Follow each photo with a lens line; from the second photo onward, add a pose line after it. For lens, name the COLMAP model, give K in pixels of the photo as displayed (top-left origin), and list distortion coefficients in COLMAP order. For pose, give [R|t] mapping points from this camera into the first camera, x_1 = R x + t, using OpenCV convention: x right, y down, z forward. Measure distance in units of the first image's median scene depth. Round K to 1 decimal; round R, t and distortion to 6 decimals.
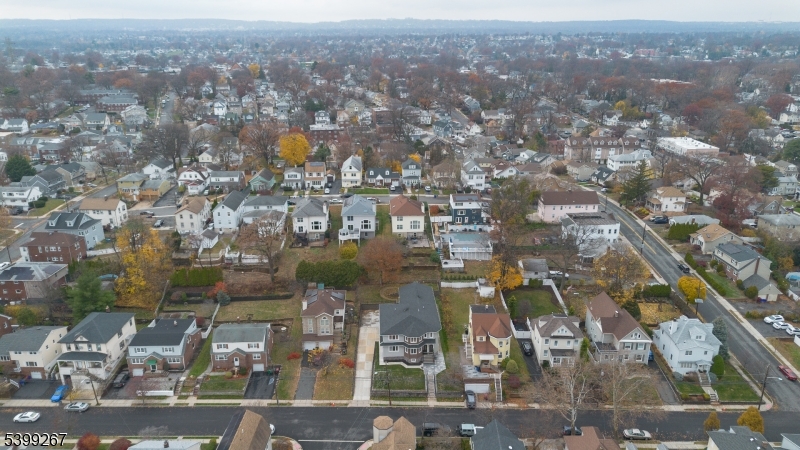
lens RADIAL K [[565.0, 0, 400.0], [0, 565.0, 225.0], [0, 0, 1]] dist [0.066204, -0.069521]
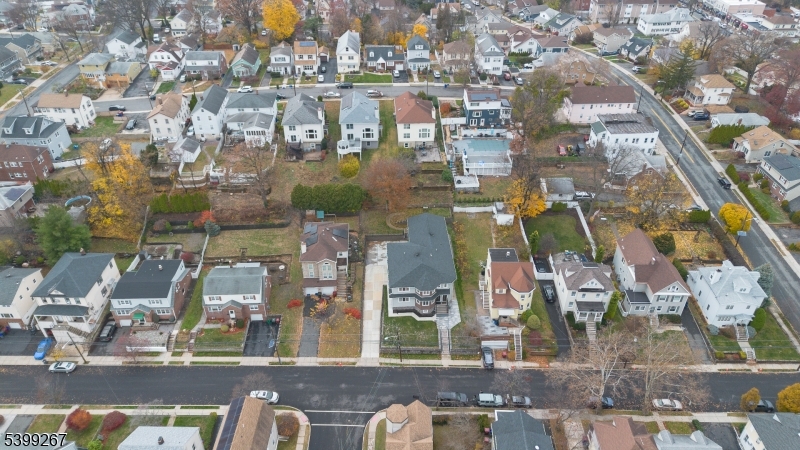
lens RADIAL K [[565.0, 0, 400.0], [0, 565.0, 225.0], [0, 0, 1]] dist [0.066204, -0.069521]
pose [[0.999979, -0.003139, 0.005735, -0.018633], [0.001367, 0.958189, 0.286133, -0.130844], [-0.006394, -0.286119, 0.958173, 0.136713]]
